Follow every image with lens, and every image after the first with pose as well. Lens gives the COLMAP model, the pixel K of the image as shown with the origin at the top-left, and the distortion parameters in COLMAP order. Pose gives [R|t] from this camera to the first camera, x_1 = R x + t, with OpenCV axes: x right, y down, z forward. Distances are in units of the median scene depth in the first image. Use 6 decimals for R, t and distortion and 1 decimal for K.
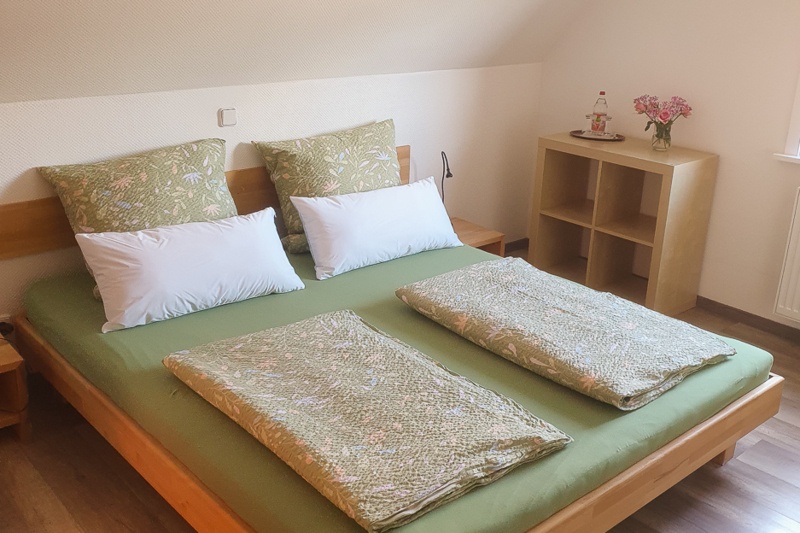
lens RADIAL K [[802.4, 0, 399.8], [0, 802.4, 223.1], [0, 0, 1]] dist [0.224562, -0.341163]
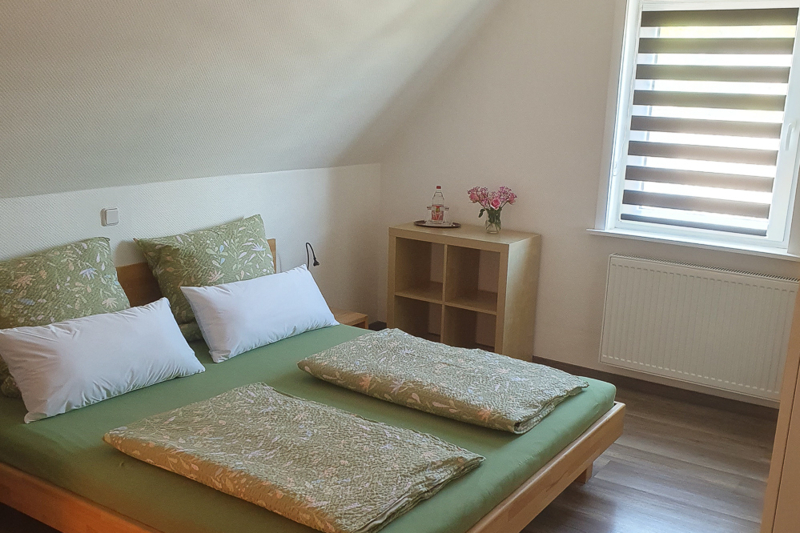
lens RADIAL K [[802.4, 0, 399.8], [0, 802.4, 223.1], [0, 0, 1]] dist [0.224562, -0.341163]
pose [[0.969239, -0.041431, 0.242609, -0.134441], [0.072951, 0.989795, -0.122410, 0.042220], [-0.235062, 0.136343, 0.962370, -0.125330]]
